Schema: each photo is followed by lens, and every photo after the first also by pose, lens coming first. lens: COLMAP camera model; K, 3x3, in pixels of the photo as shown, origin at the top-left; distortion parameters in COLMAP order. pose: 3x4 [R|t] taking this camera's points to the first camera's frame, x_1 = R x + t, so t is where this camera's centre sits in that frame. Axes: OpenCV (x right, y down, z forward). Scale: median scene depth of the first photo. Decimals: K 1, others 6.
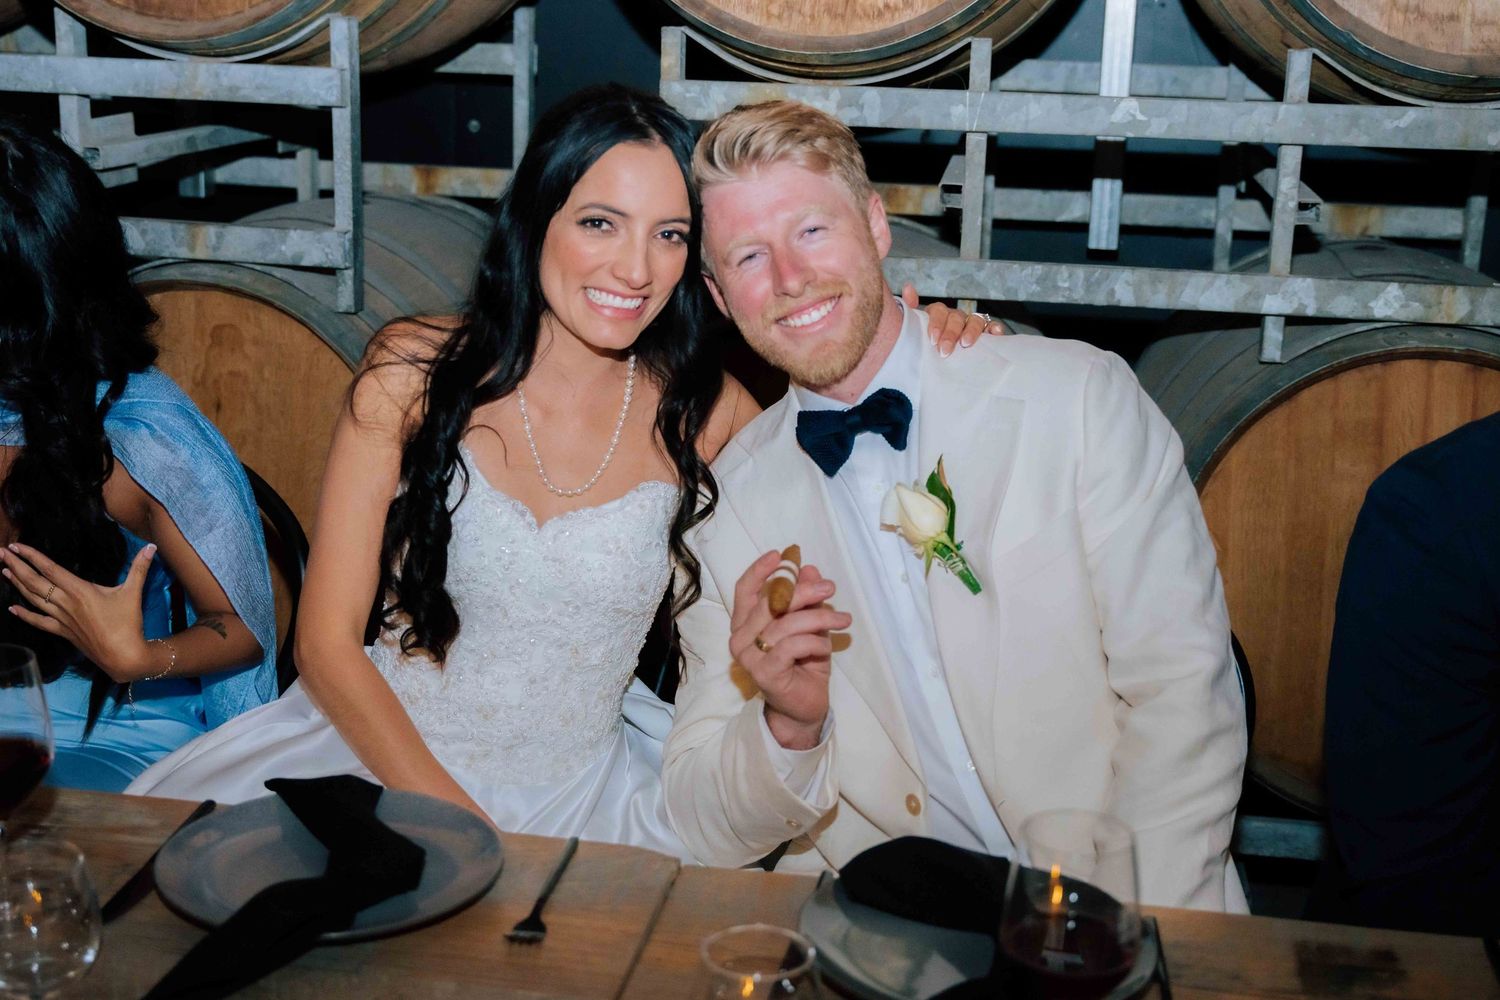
lens RADIAL K [[1924.6, 0, 750.0], [0, 1924.6, 500.0], [0, 0, 1]] dist [-0.012417, 0.022643]
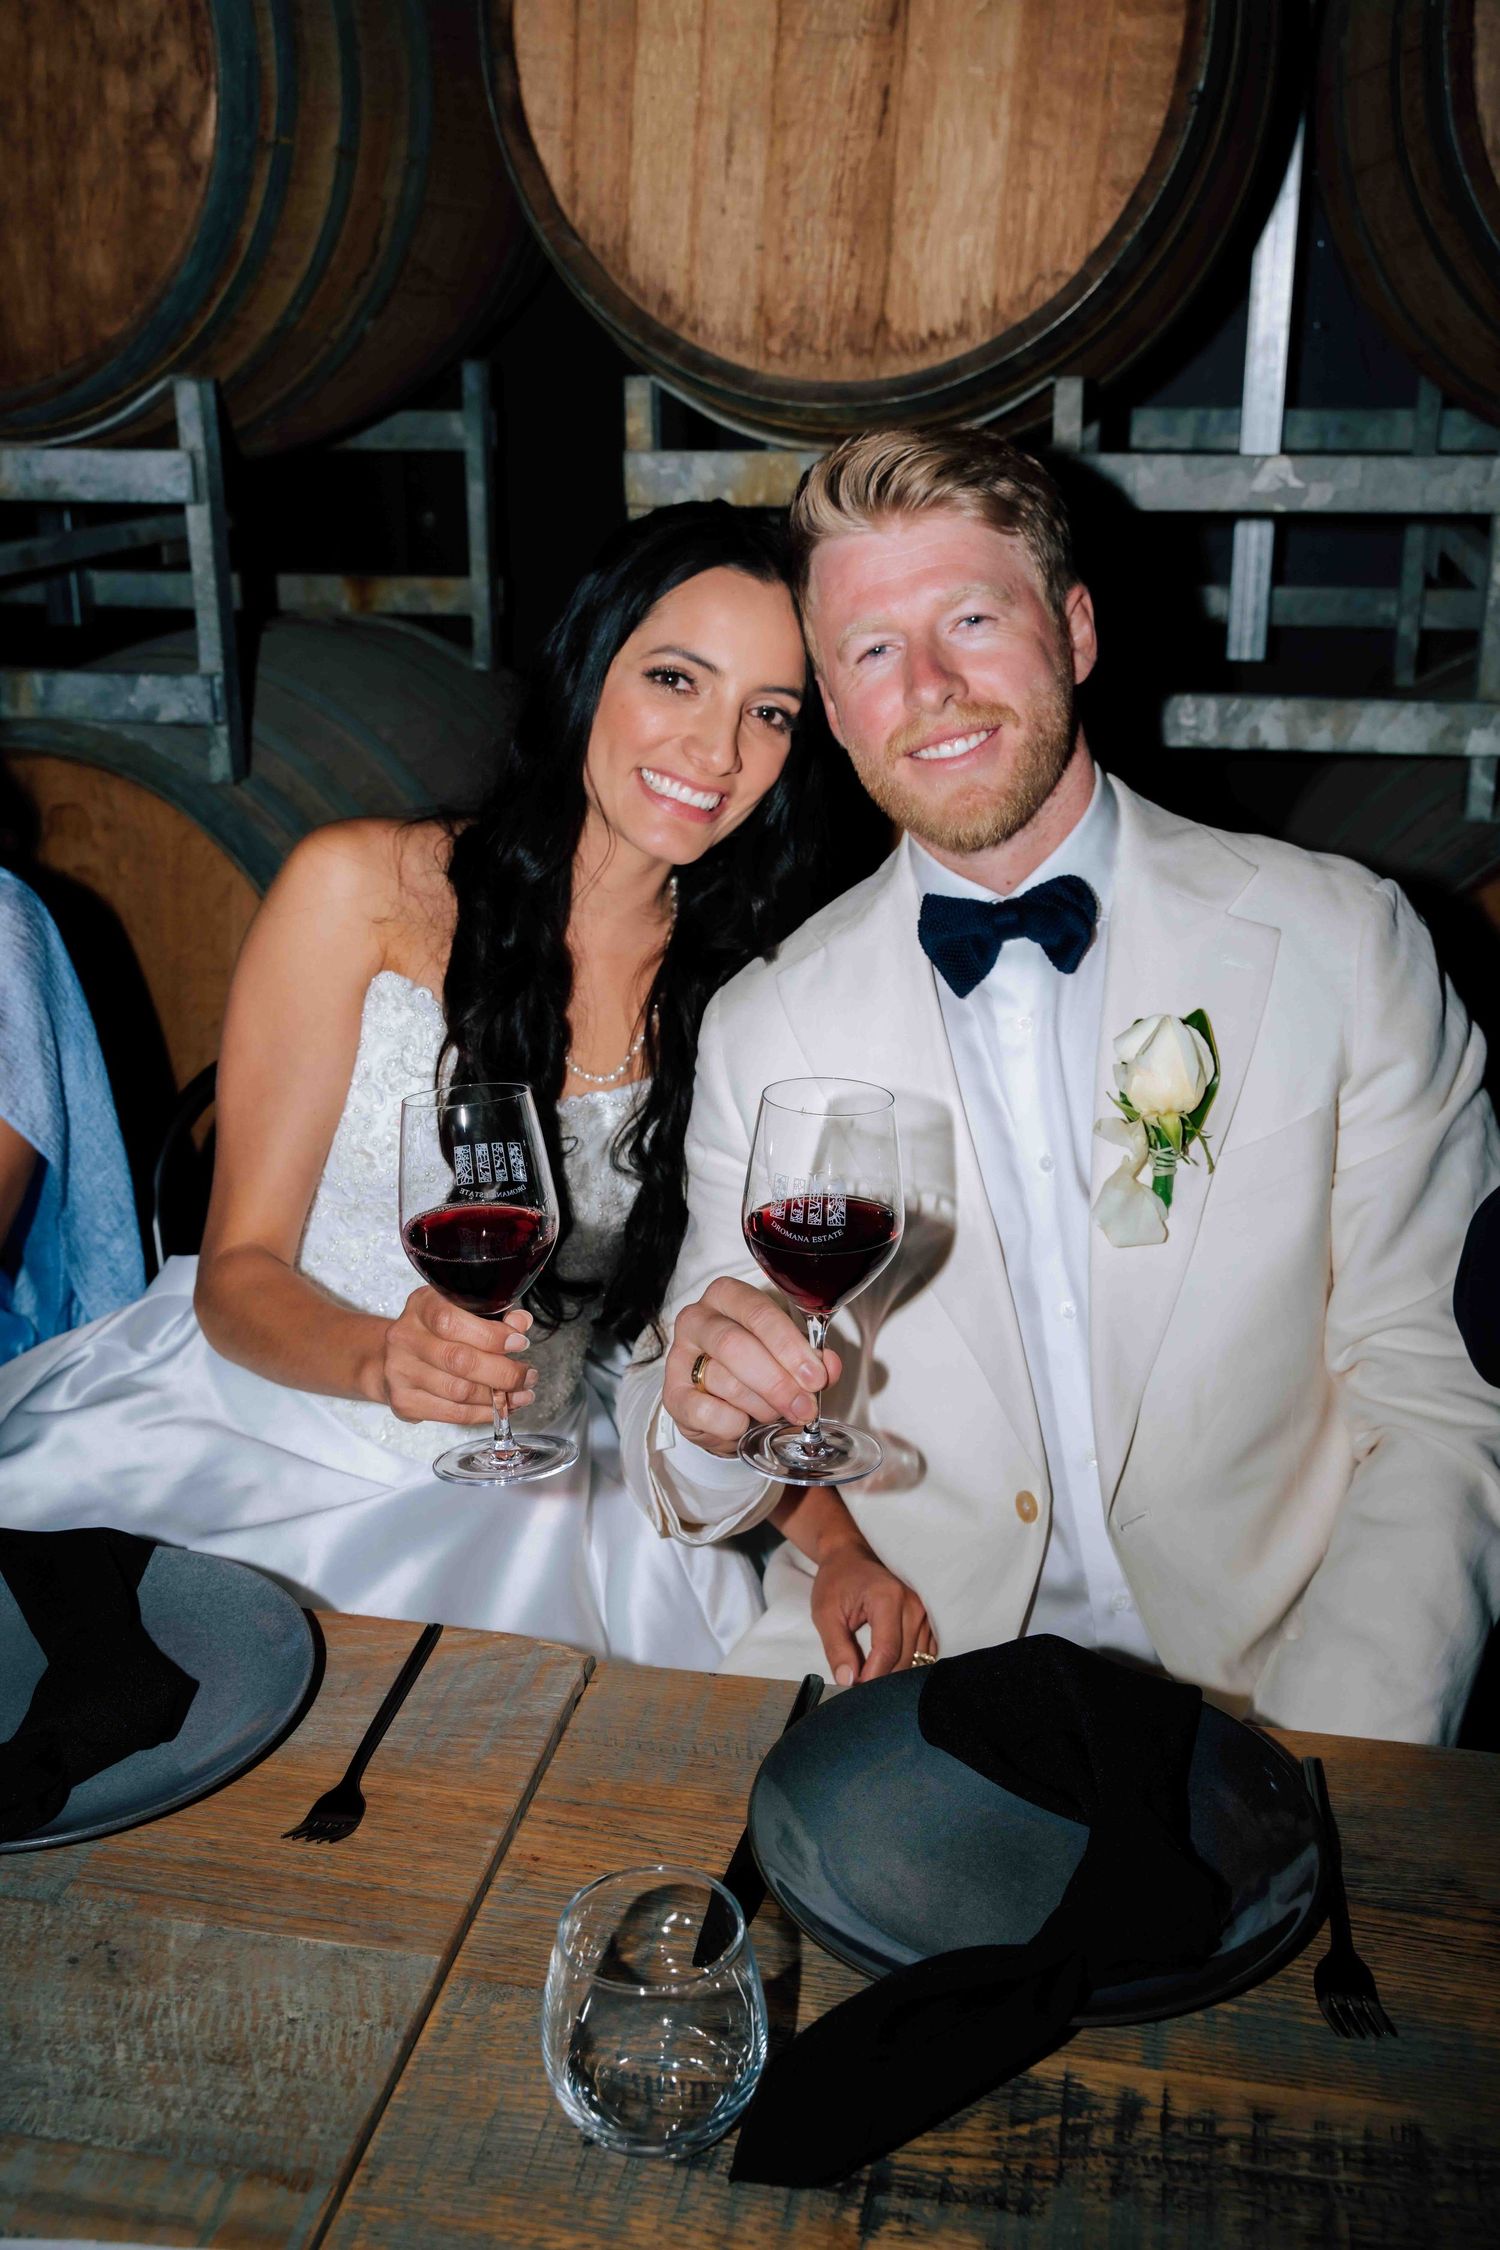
lens RADIAL K [[2204.6, 0, 750.0], [0, 2204.6, 1125.0], [0, 0, 1]] dist [-0.060583, 0.194269]
pose [[0.998753, -0.019826, -0.045823, 0.032469], [0.023604, 0.996235, 0.083423, -0.032908], [0.043996, -0.084401, 0.995460, 0.153993]]
